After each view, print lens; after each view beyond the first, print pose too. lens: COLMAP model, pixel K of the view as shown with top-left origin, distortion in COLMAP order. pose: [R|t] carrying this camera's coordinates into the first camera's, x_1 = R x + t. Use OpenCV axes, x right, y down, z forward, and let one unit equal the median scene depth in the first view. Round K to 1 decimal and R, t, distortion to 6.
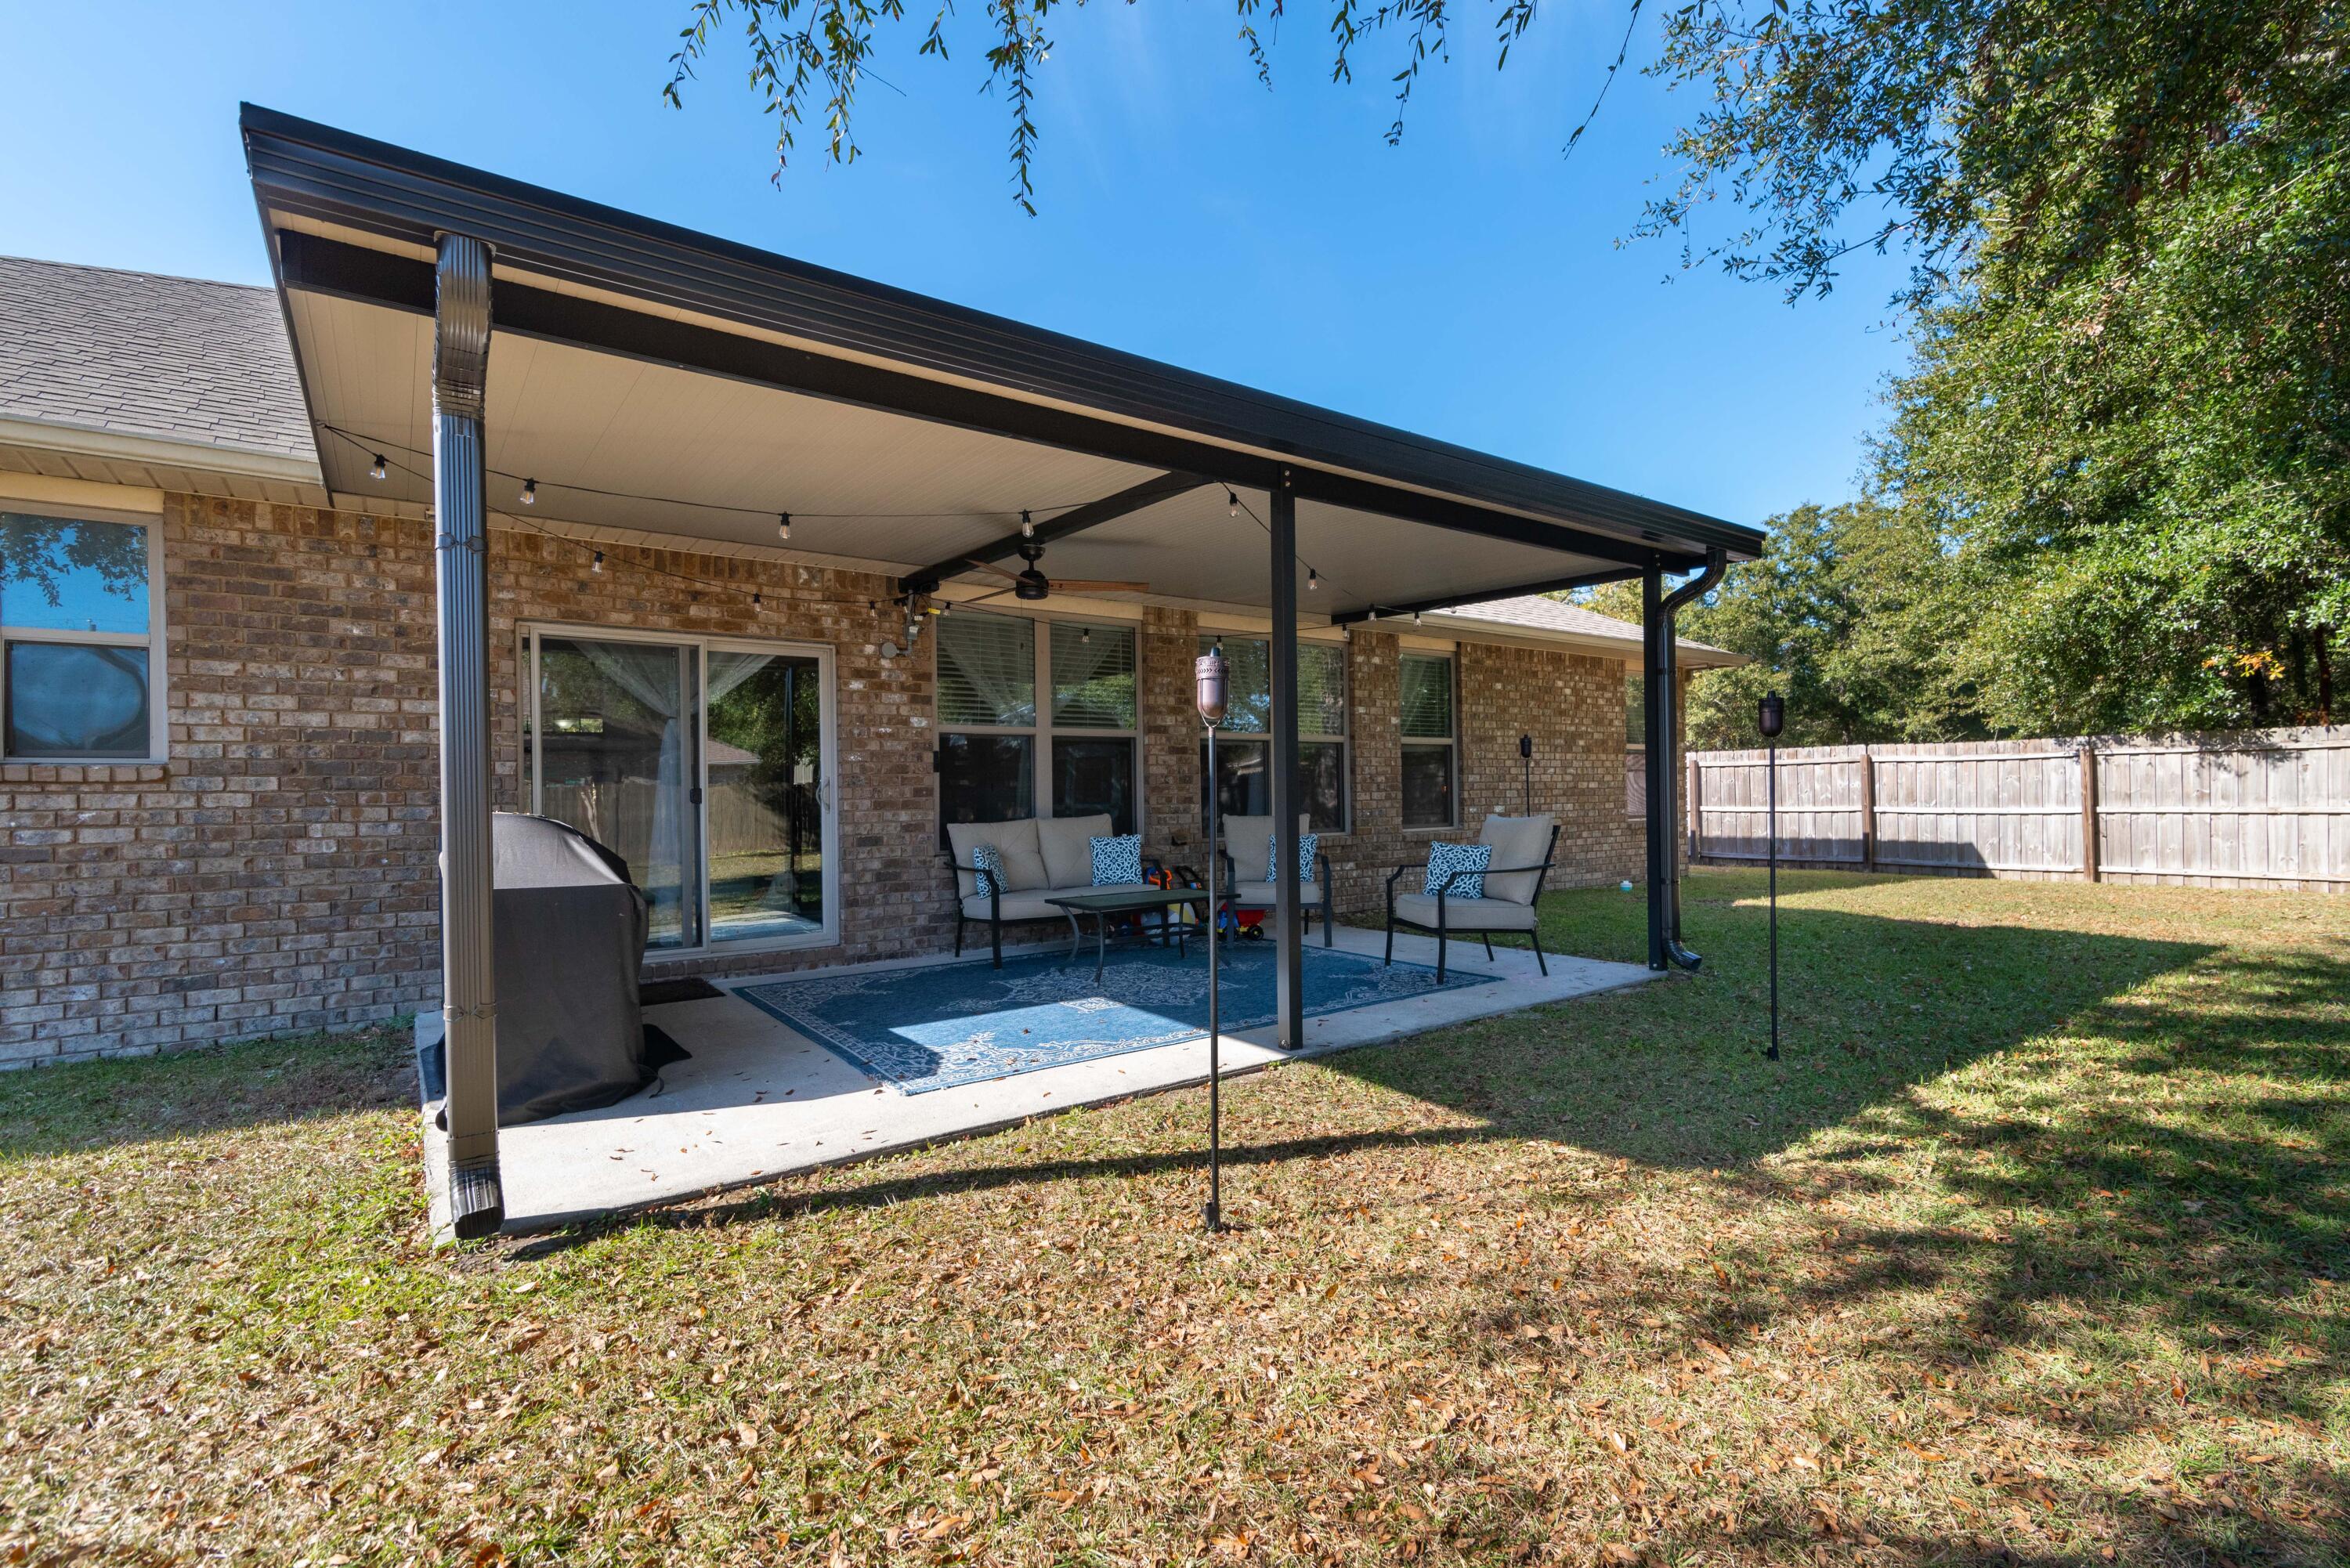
lens RADIAL K [[1072.7, 0, 1183.1], [0, 1072.7, 789.7], [0, 0, 1]] dist [0.002898, 0.000330]
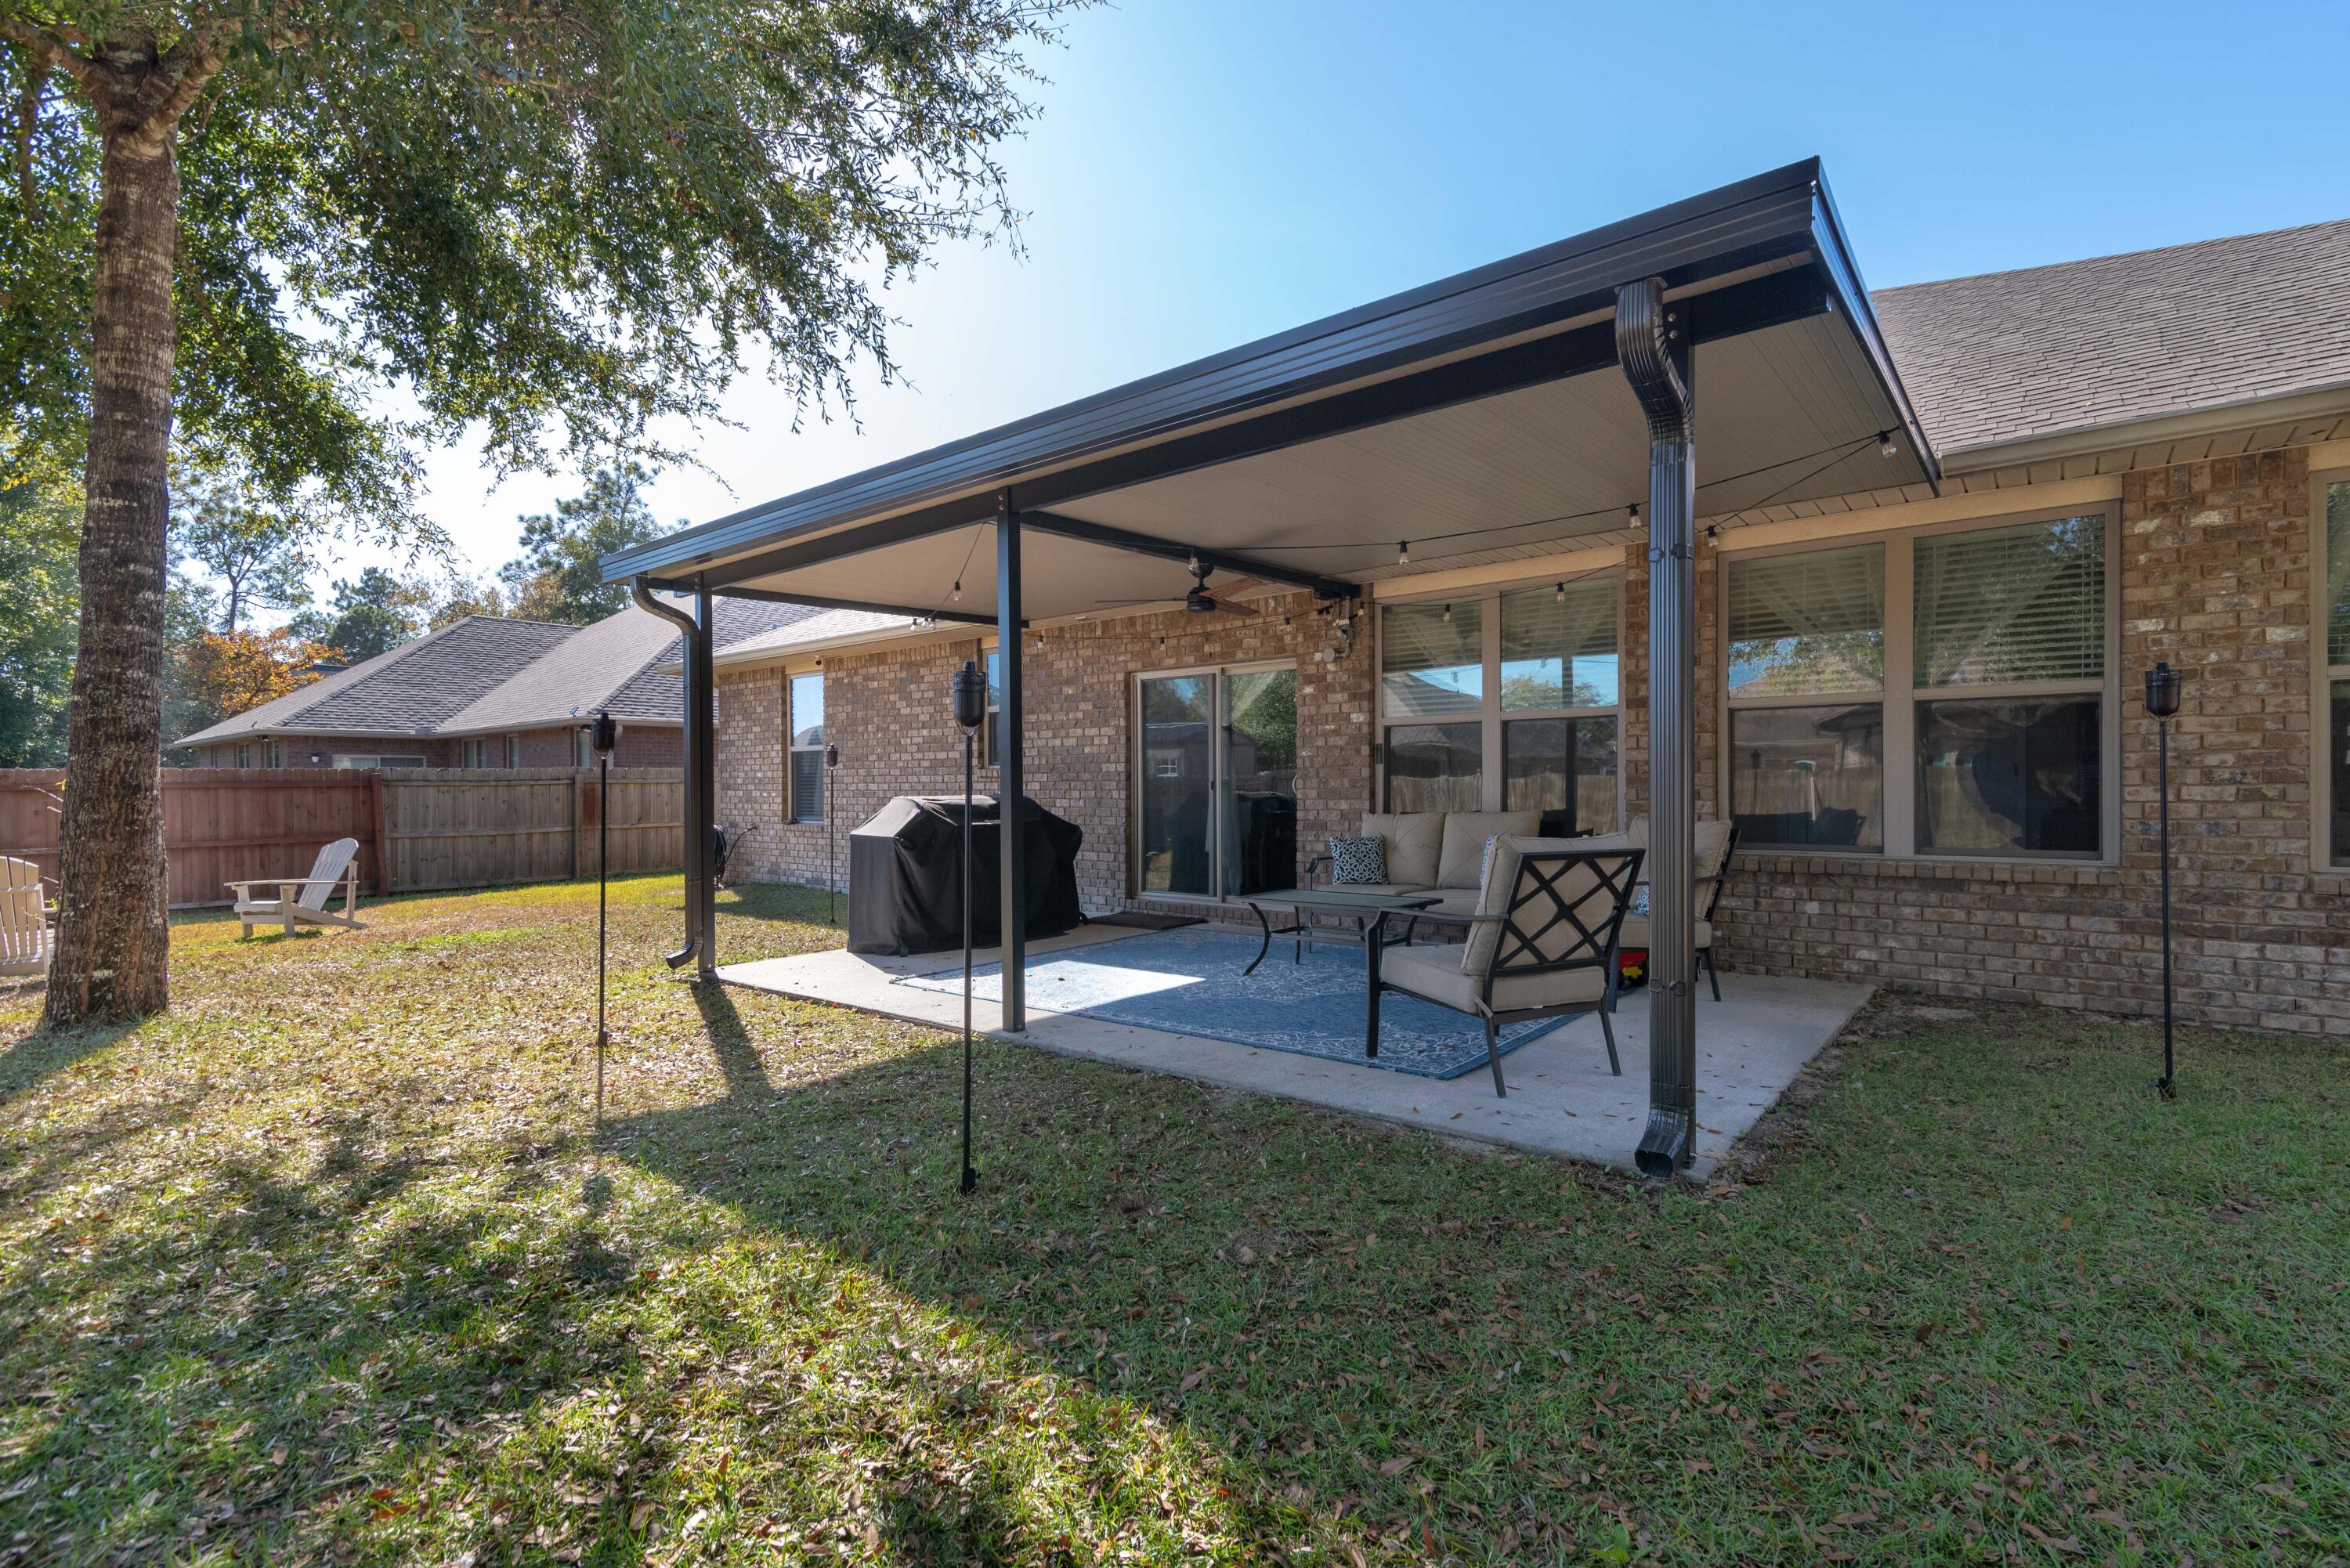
lens RADIAL K [[1072.7, 0, 1177.7], [0, 1072.7, 779.6], [0, 0, 1]] dist [0.002898, 0.000330]
pose [[0.239810, 0.005289, -0.970806, 1.585685], [0.007946, 0.999941, 0.007411, -0.023284], [0.970787, -0.009491, 0.239753, 1.214246]]
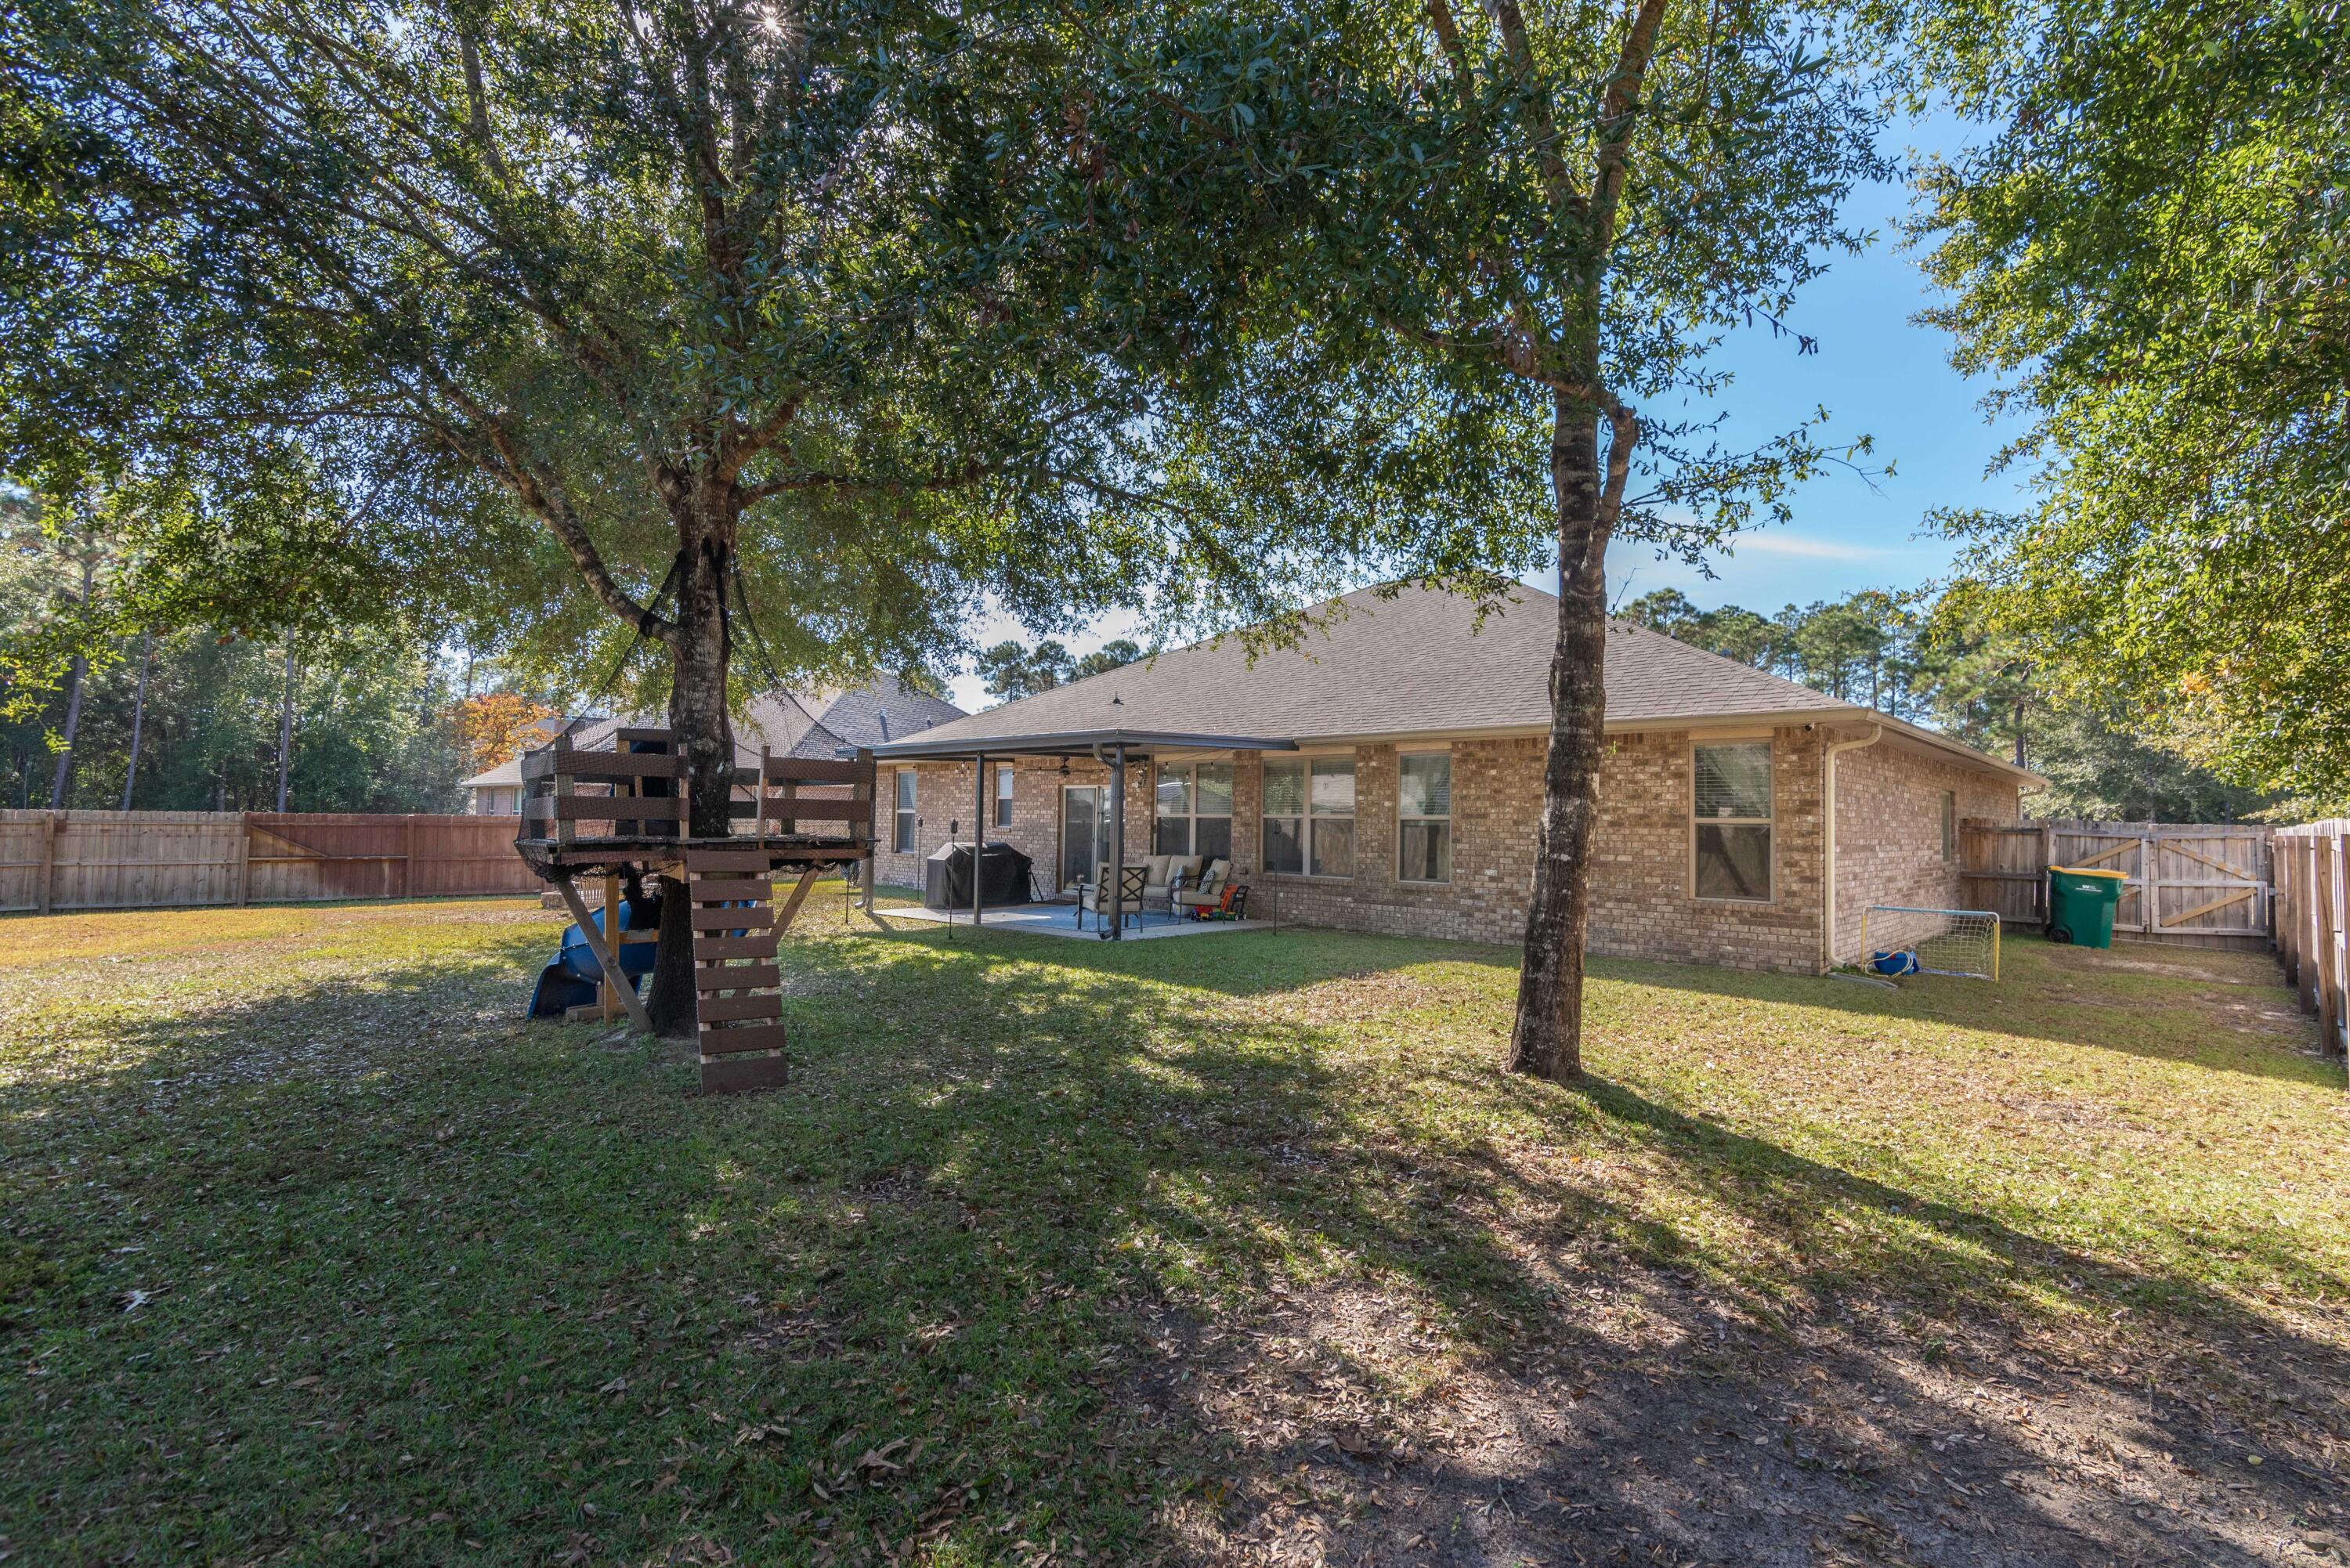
lens RADIAL K [[1072.7, 0, 1178.4], [0, 1072.7, 778.2], [0, 0, 1]] dist [0.002898, 0.000330]
pose [[0.162721, -0.018384, -0.986501, 4.613275], [-0.018564, 0.999592, -0.021690, -0.200013], [0.986497, 0.021843, 0.162314, 1.445737]]
